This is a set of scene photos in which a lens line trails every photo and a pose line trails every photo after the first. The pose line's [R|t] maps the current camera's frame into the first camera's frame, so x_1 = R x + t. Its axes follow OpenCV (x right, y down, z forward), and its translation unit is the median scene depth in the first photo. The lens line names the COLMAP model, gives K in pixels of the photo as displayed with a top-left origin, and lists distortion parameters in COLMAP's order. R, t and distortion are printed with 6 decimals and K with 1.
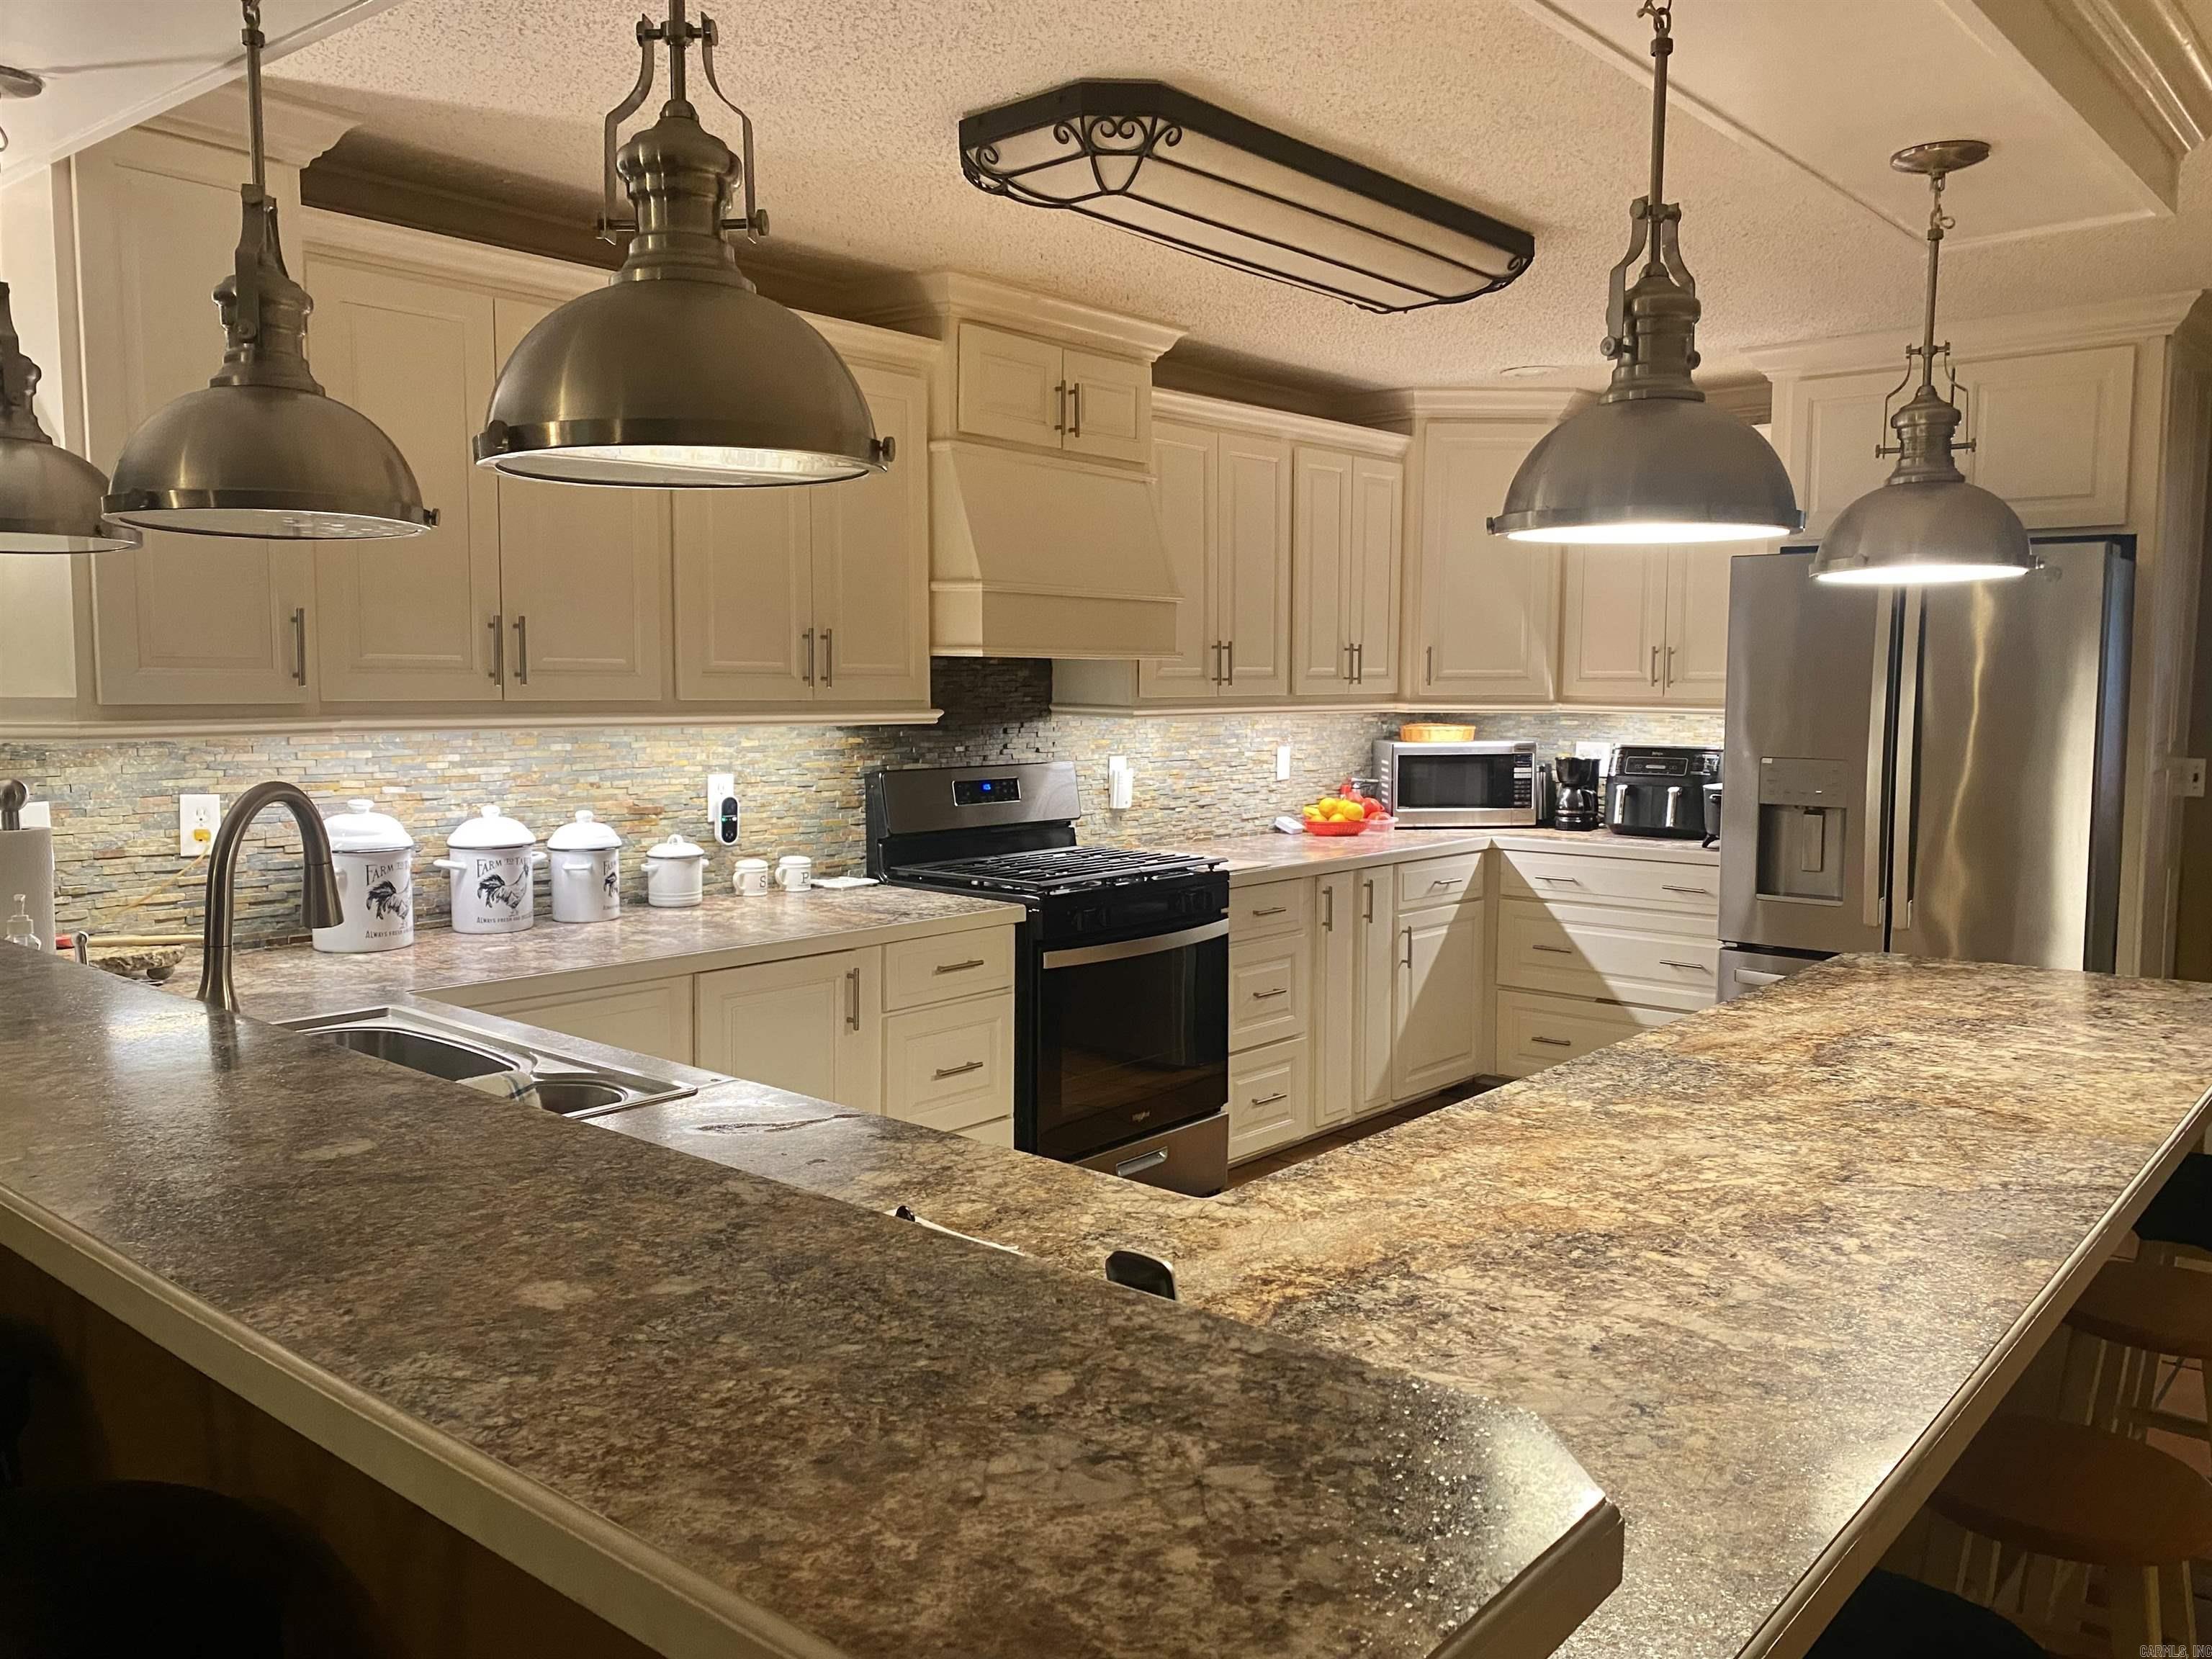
lens RADIAL K [[1680.3, 0, 1093.2], [0, 1680.3, 815.7], [0, 0, 1]] dist [0.051022, -0.045075]
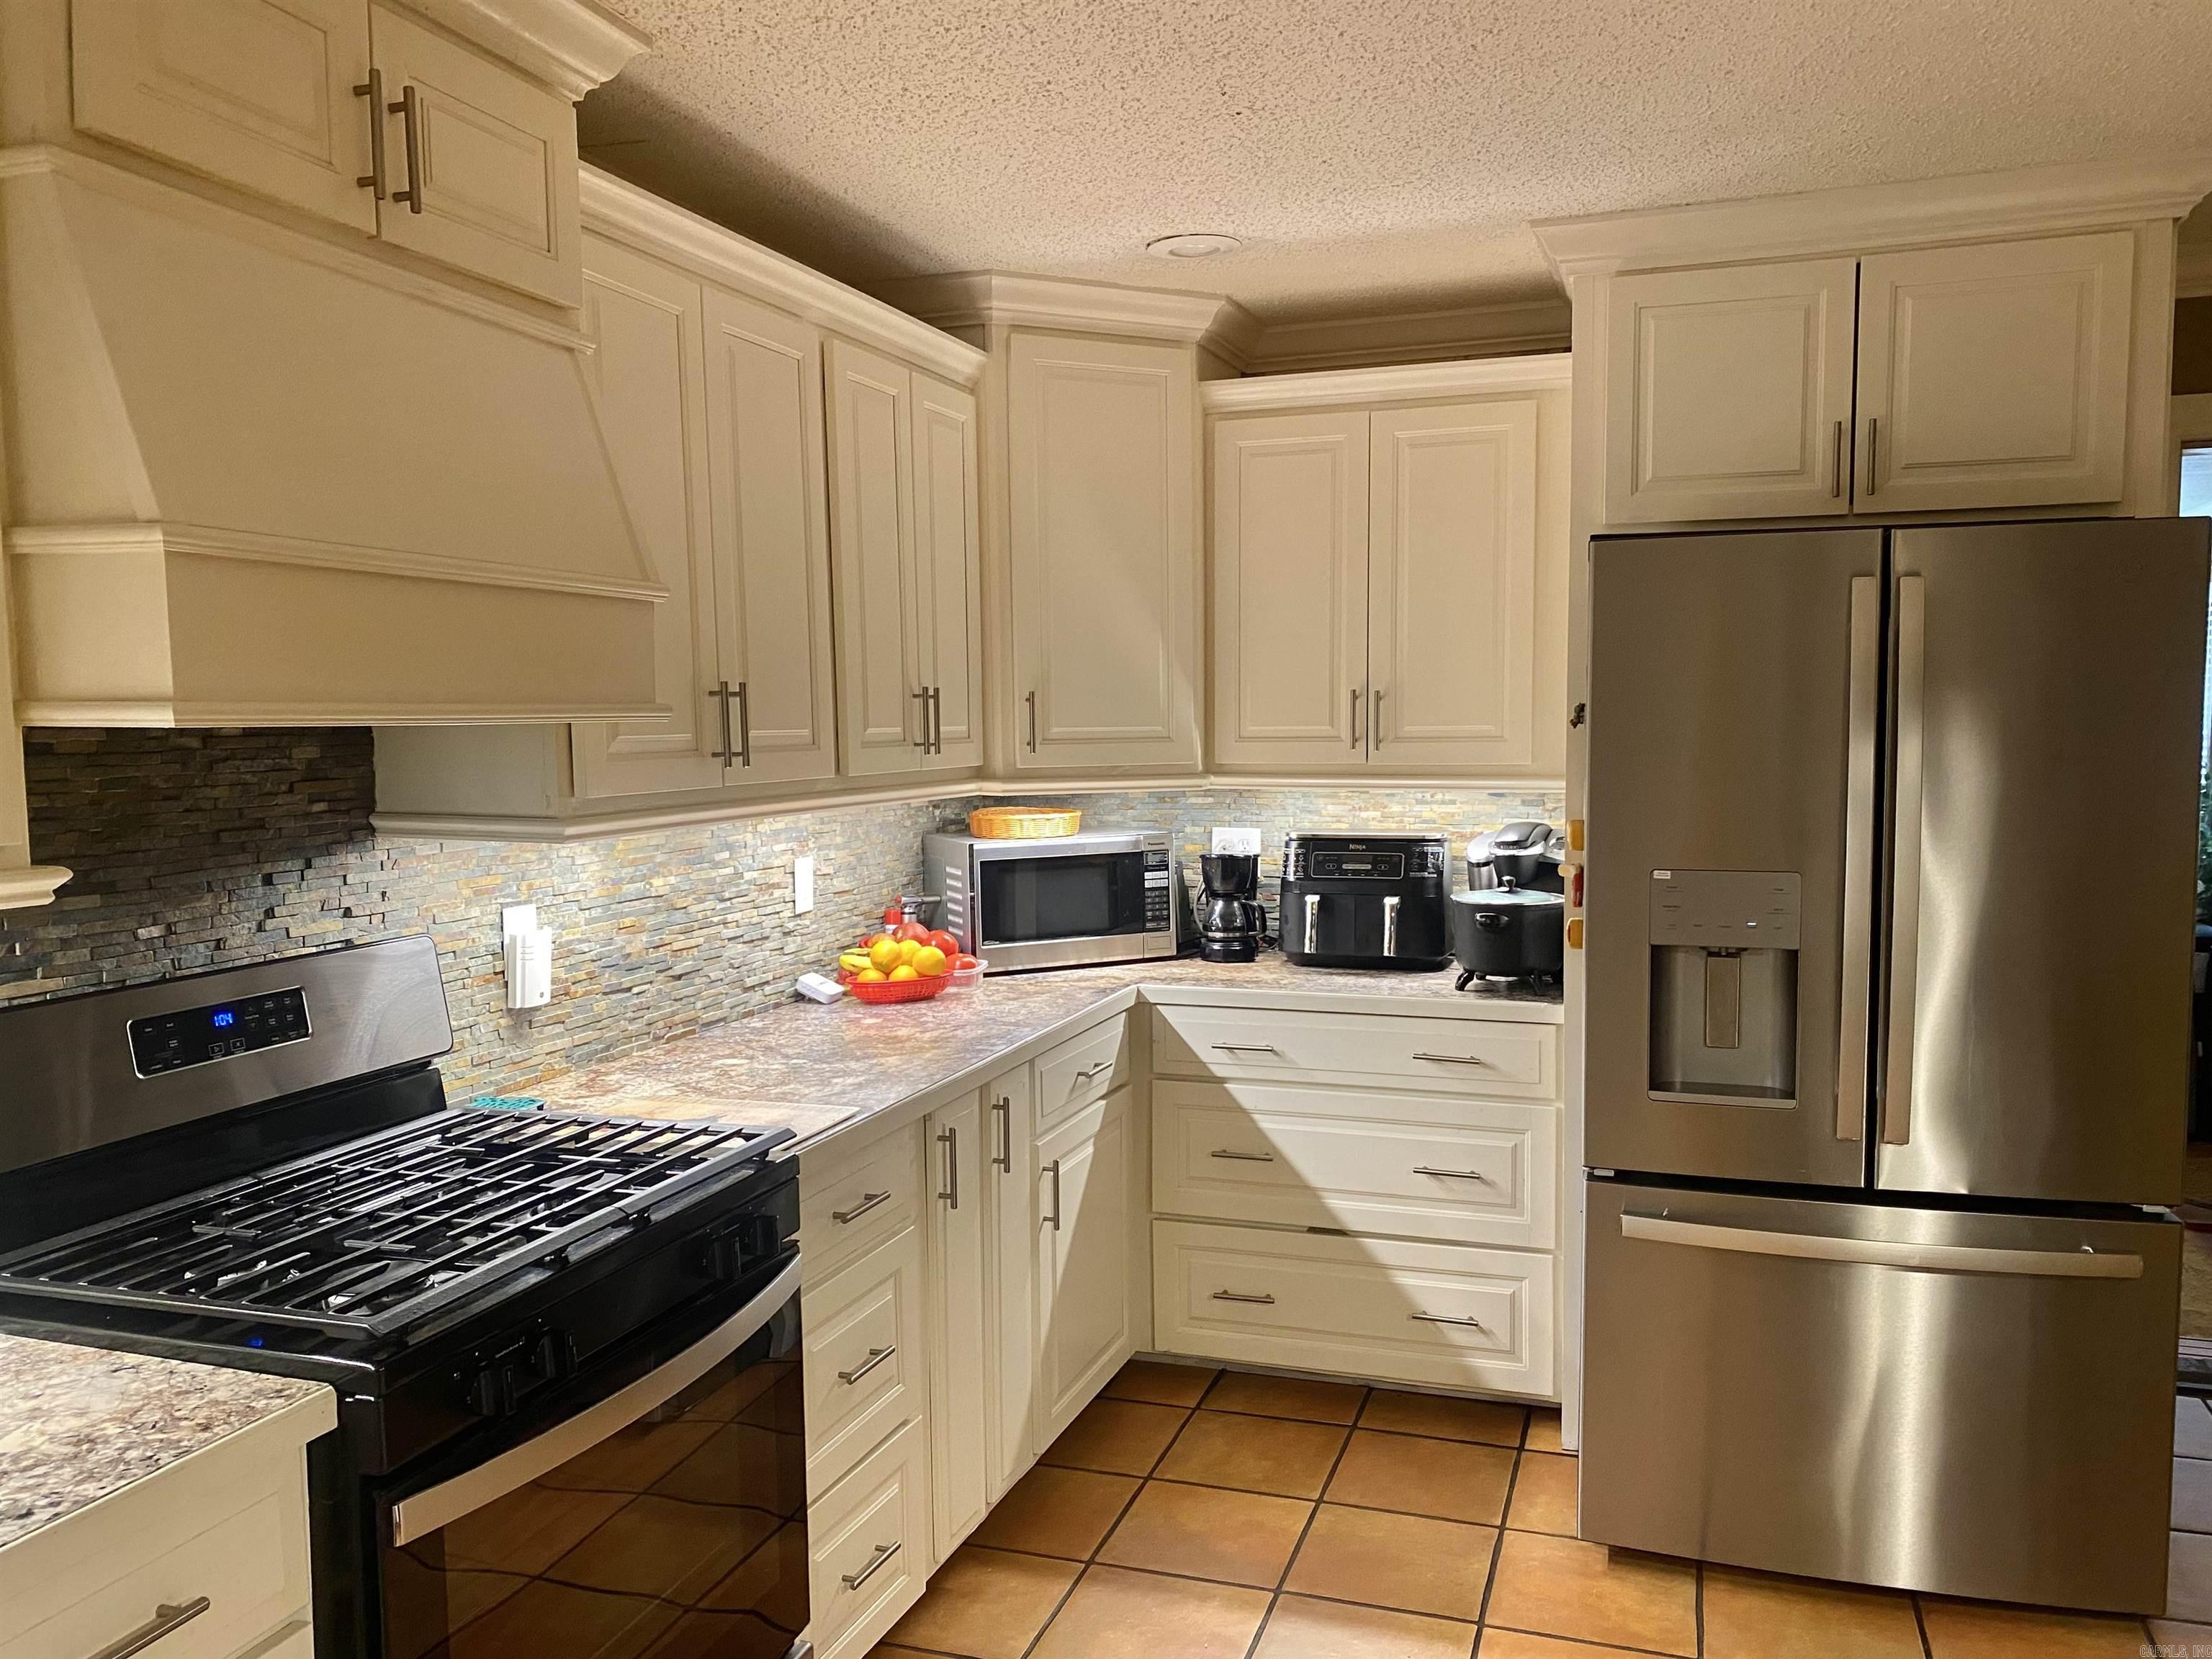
lens RADIAL K [[1680.3, 0, 1128.9], [0, 1680.3, 842.3], [0, 0, 1]] dist [0.051022, -0.045075]
pose [[0.919427, -0.043706, 0.390825, -0.020164], [0.046470, 0.998917, 0.002388, -0.061702], [-0.390506, 0.015966, 0.920462, 0.581481]]
